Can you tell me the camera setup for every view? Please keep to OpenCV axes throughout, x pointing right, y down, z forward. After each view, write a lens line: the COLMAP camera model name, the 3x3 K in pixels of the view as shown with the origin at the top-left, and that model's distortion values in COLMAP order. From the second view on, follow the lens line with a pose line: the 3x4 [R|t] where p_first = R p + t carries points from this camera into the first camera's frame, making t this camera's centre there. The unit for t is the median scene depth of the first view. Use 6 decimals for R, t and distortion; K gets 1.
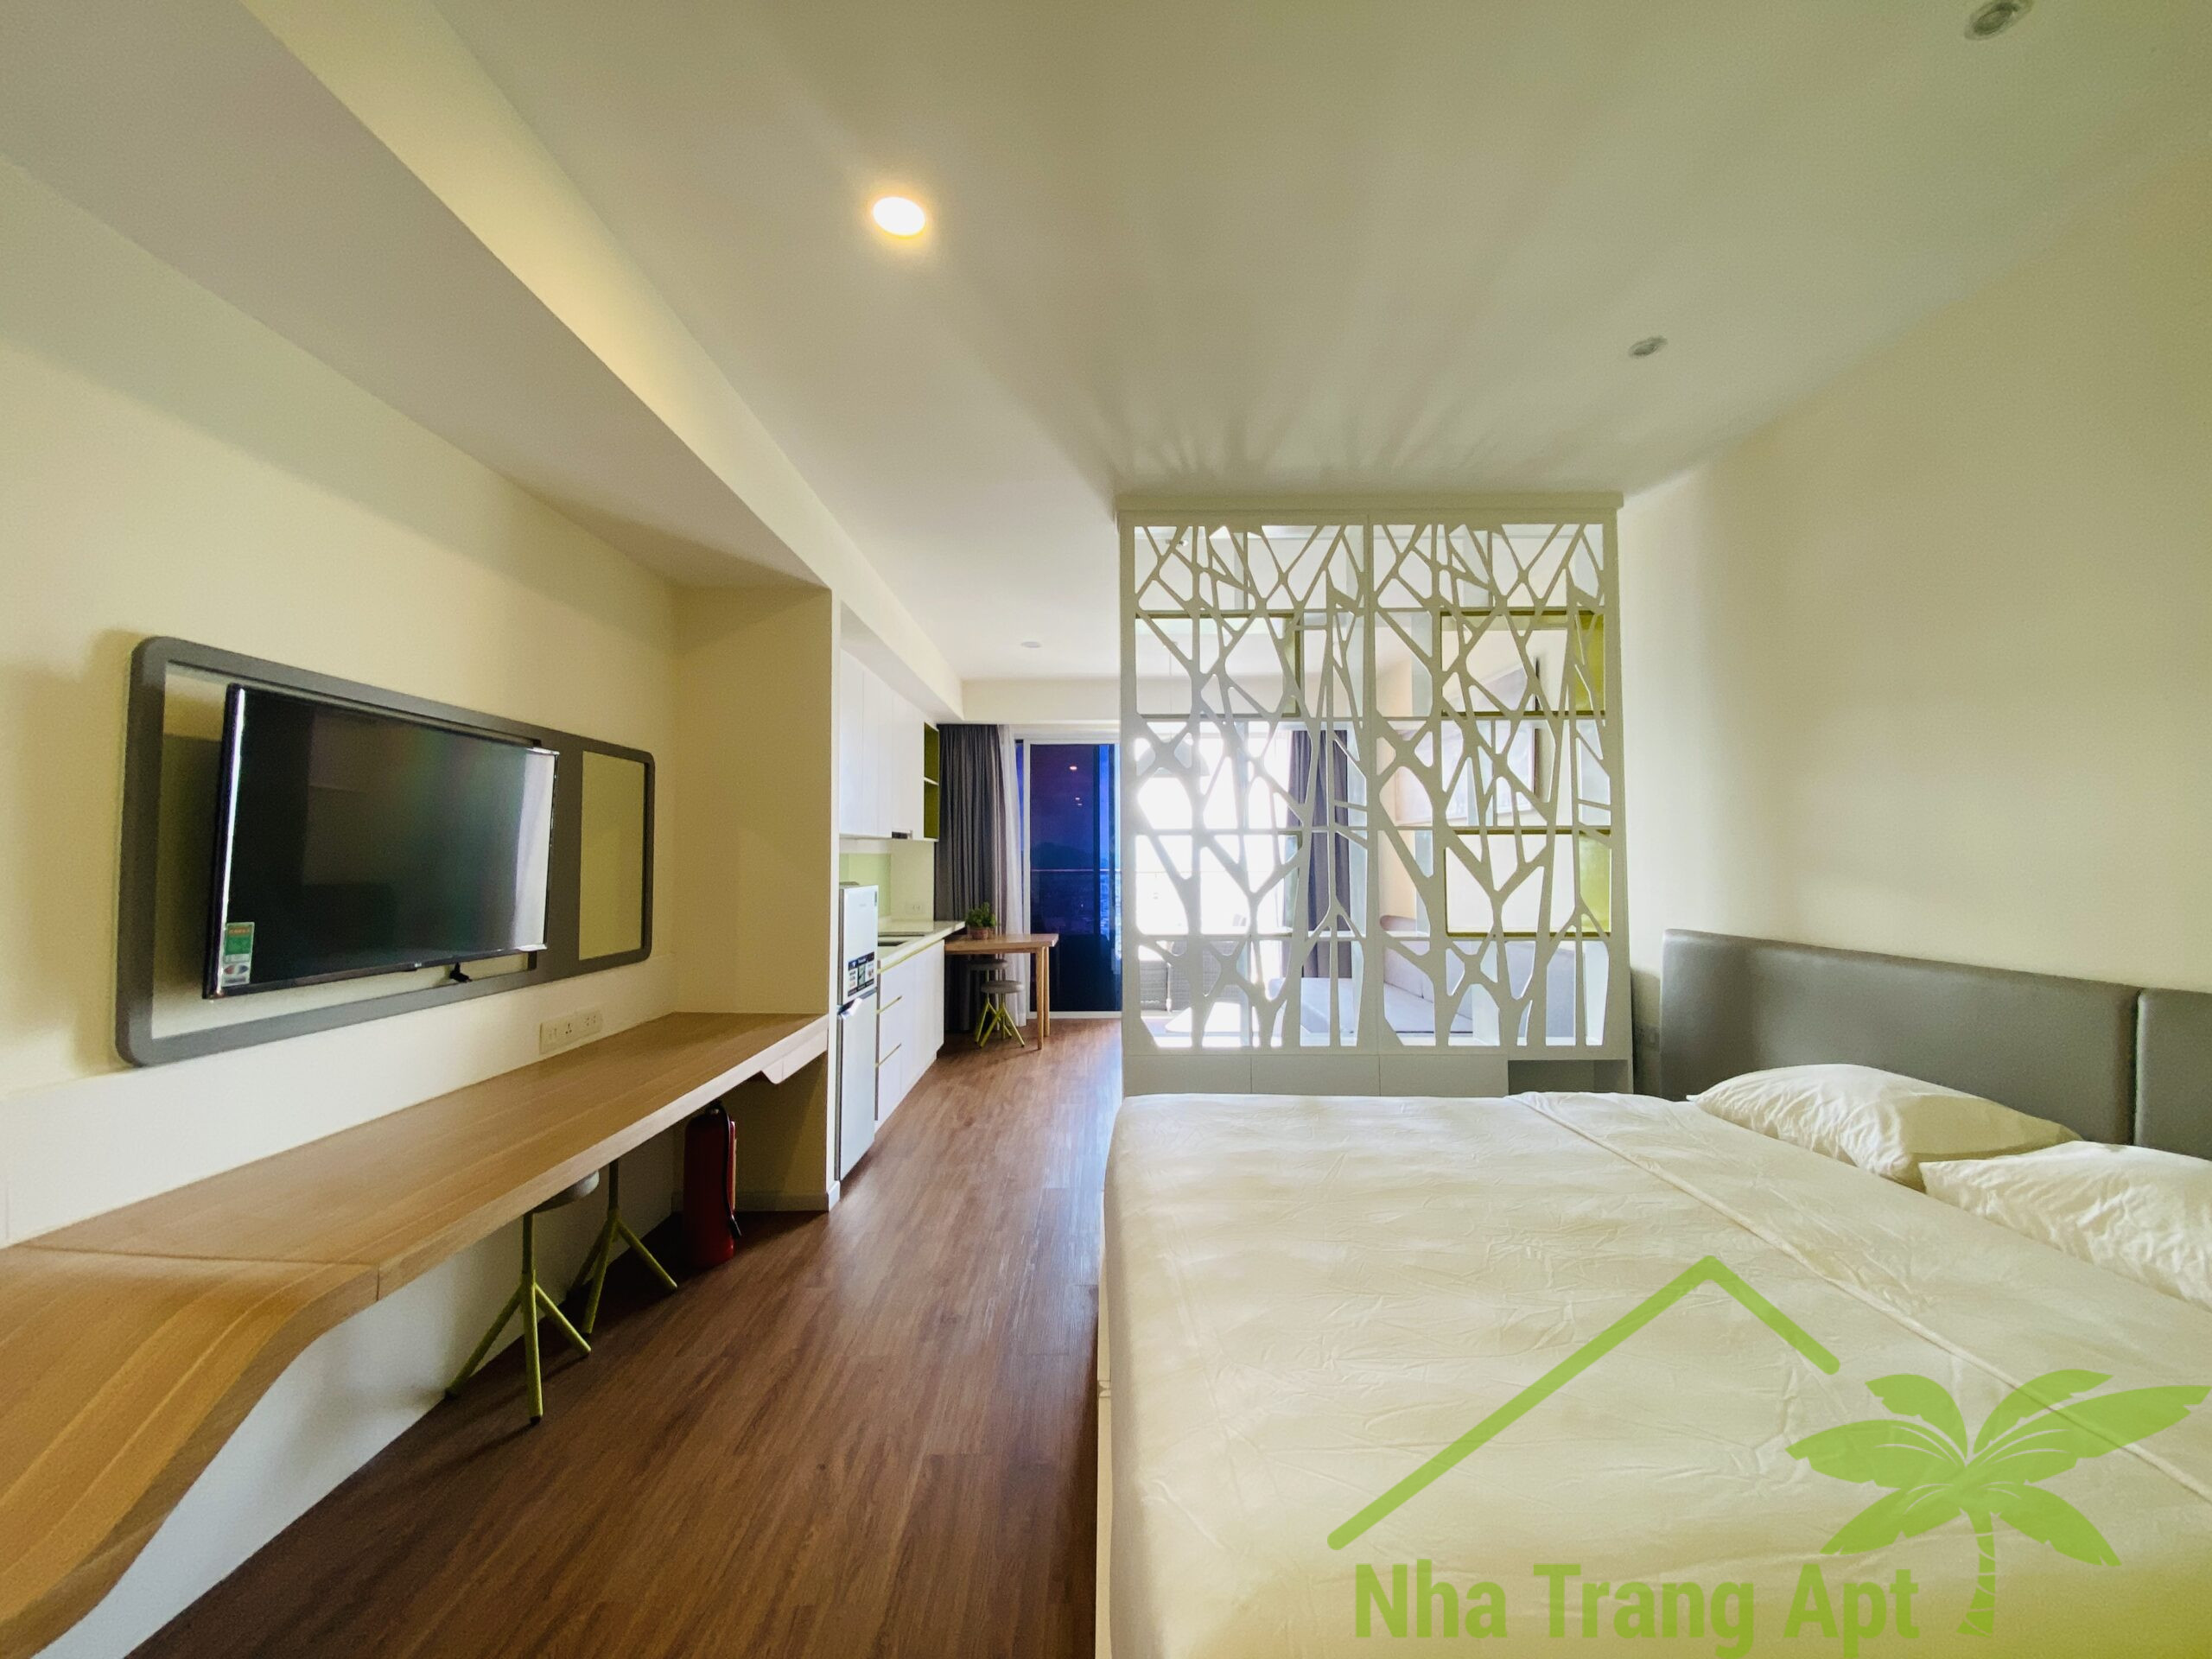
lens RADIAL K [[890.3, 0, 1105.3], [0, 890.3, 820.2], [0, 0, 1]] dist [0.001835, -0.013437]
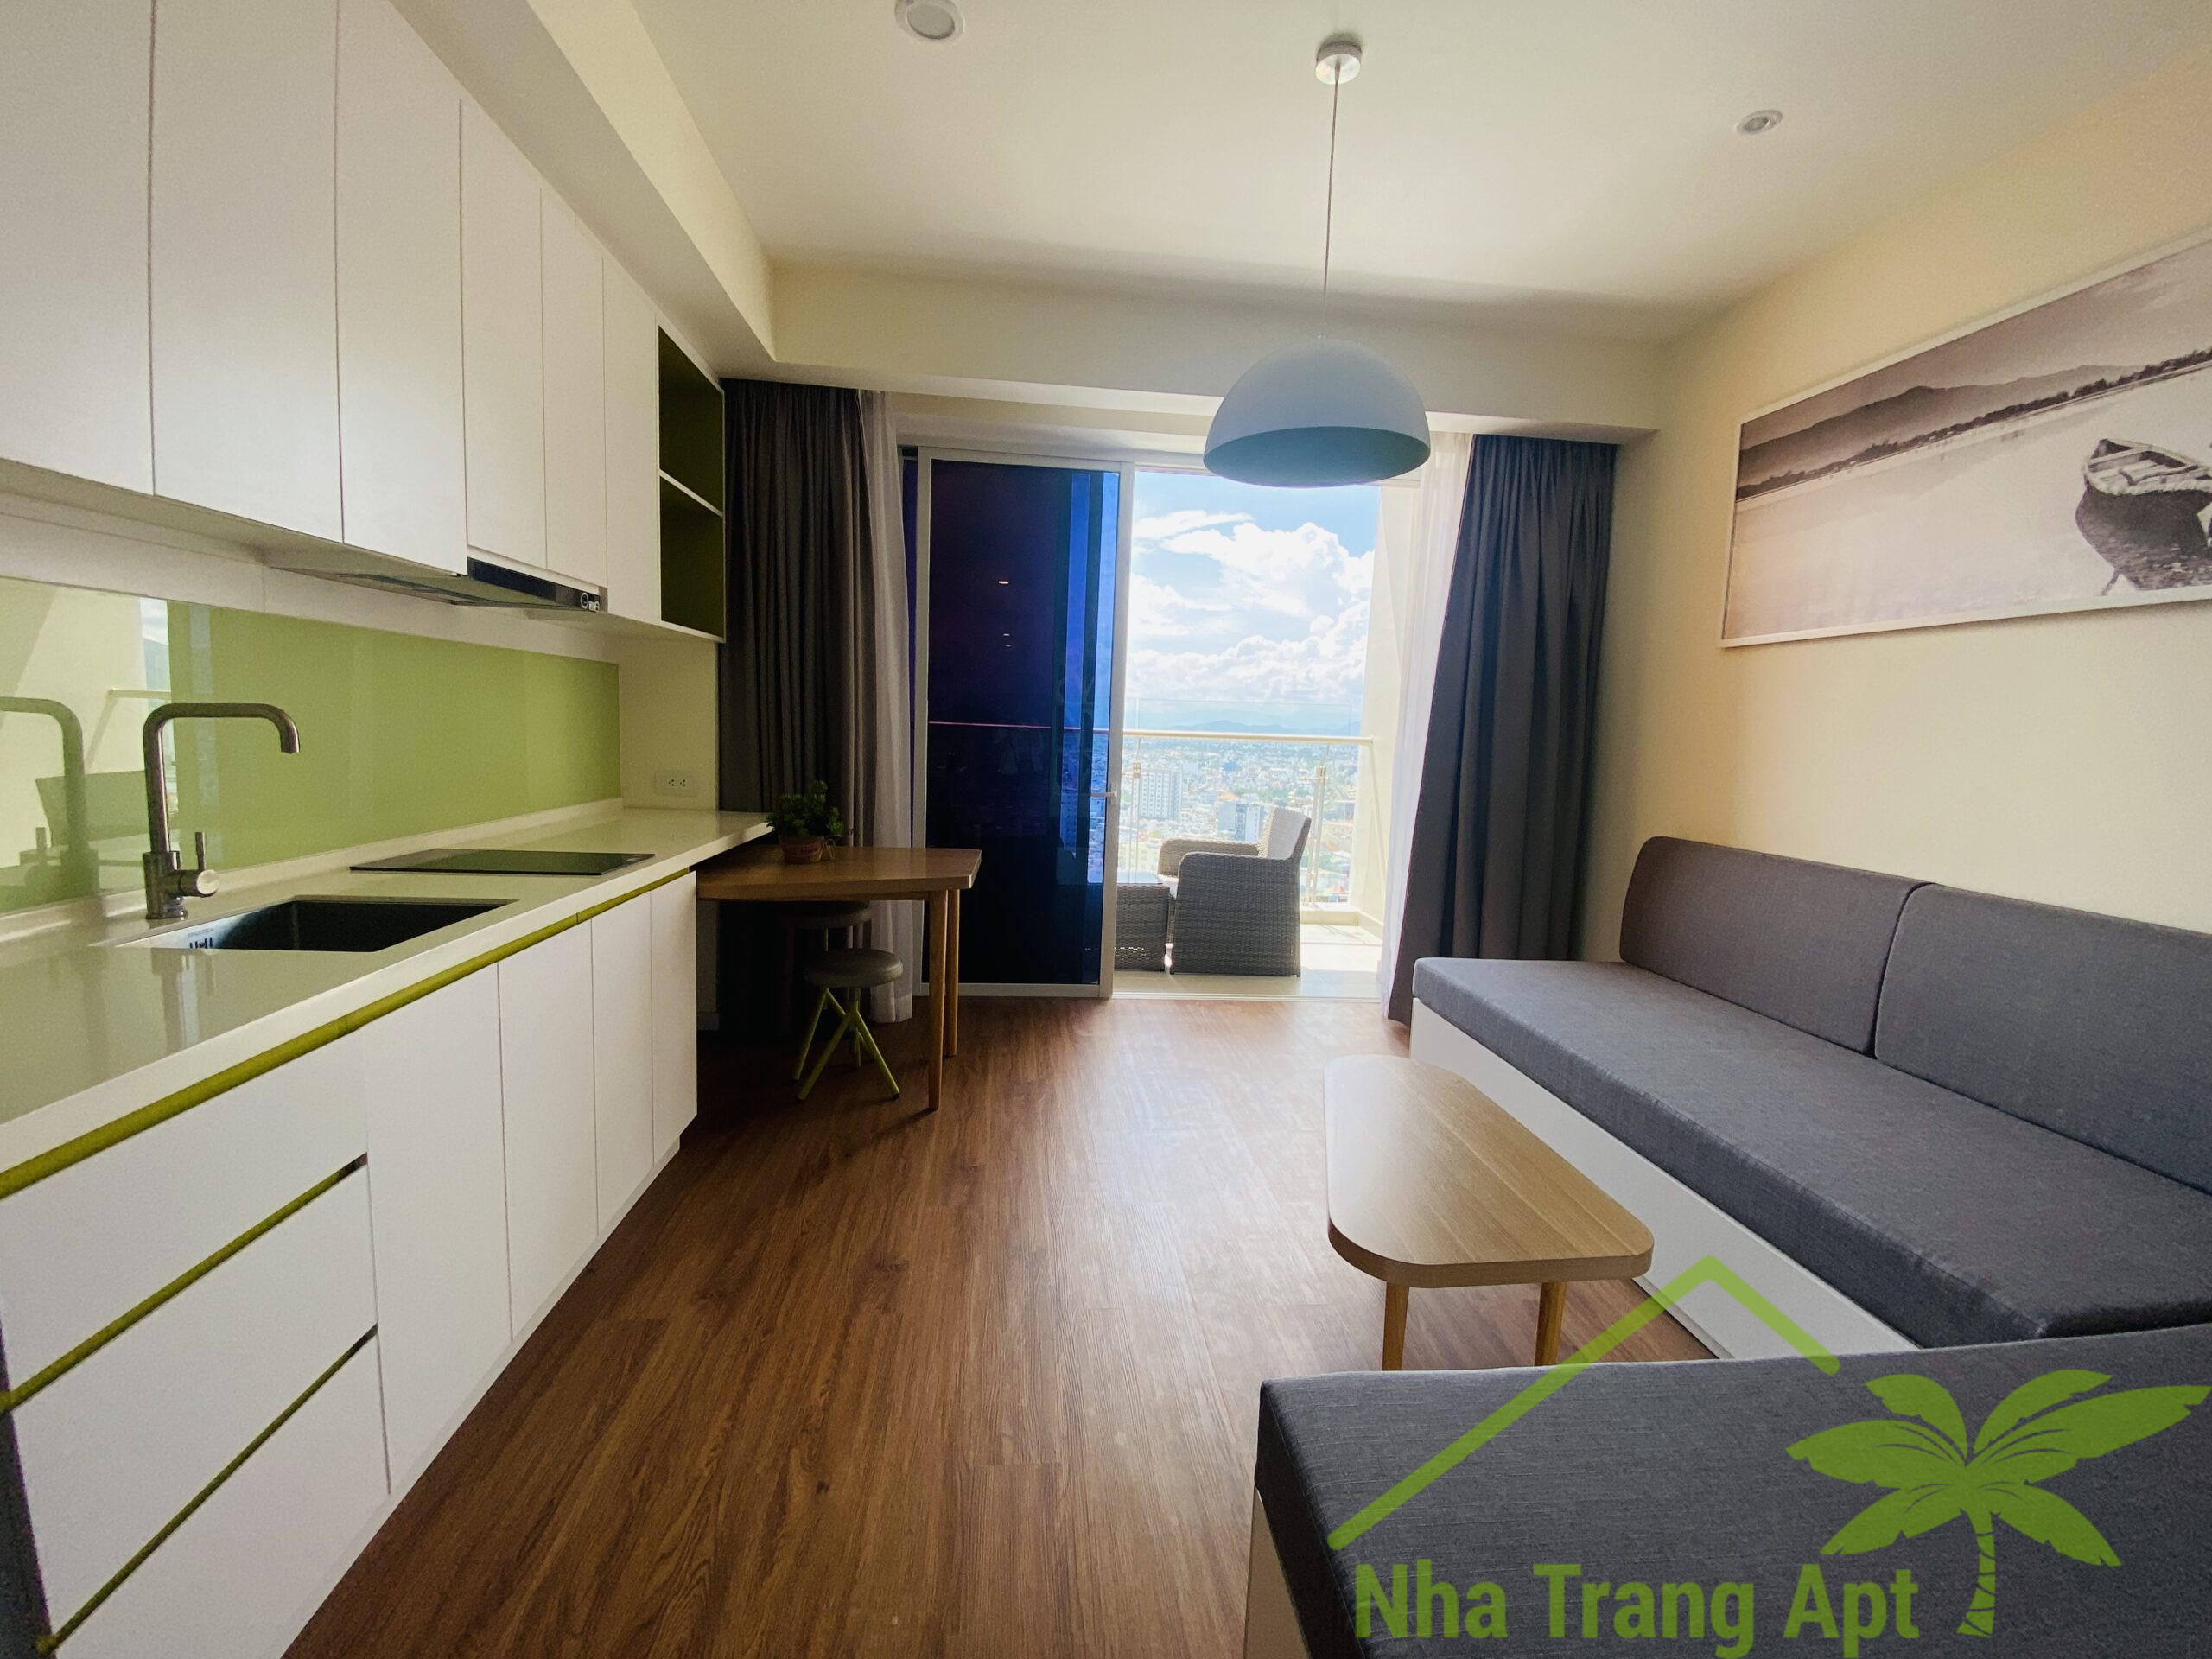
lens RADIAL K [[890.3, 0, 1105.3], [0, 890.3, 820.2], [0, 0, 1]] dist [0.001835, -0.013437]
pose [[0.995145, 0.032126, 0.093026, -0.063902], [-0.045563, 0.988215, 0.146137, 0.079945], [-0.087235, -0.149666, 0.984881, 1.076063]]
